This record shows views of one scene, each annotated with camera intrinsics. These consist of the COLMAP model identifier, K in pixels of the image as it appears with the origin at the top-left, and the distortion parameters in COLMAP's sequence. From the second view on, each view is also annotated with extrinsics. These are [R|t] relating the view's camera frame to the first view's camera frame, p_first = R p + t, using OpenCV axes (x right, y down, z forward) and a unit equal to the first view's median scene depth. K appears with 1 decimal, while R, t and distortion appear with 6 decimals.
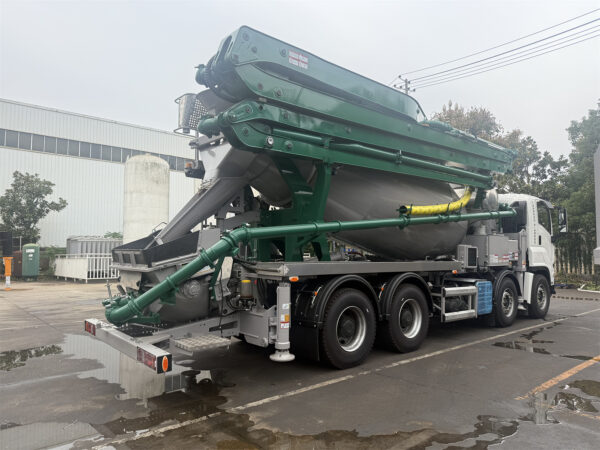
lens RADIAL K [[419.9, 0, 300.0], [0, 419.9, 225.0], [0, 0, 1]] dist [0.061652, -0.078091]
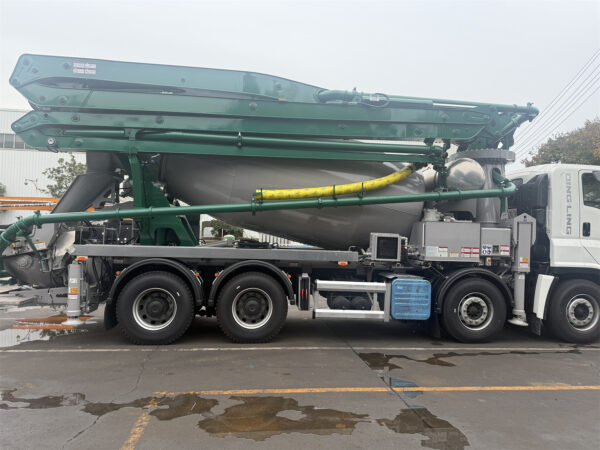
lens RADIAL K [[419.9, 0, 300.0], [0, 419.9, 225.0], [0, 0, 1]] dist [0.061652, -0.078091]
pose [[0.829741, -0.001898, -0.558145, 0.844156], [0.011218, 0.999849, 0.013278, 0.021464], [0.558036, -0.017278, 0.829637, 0.268477]]
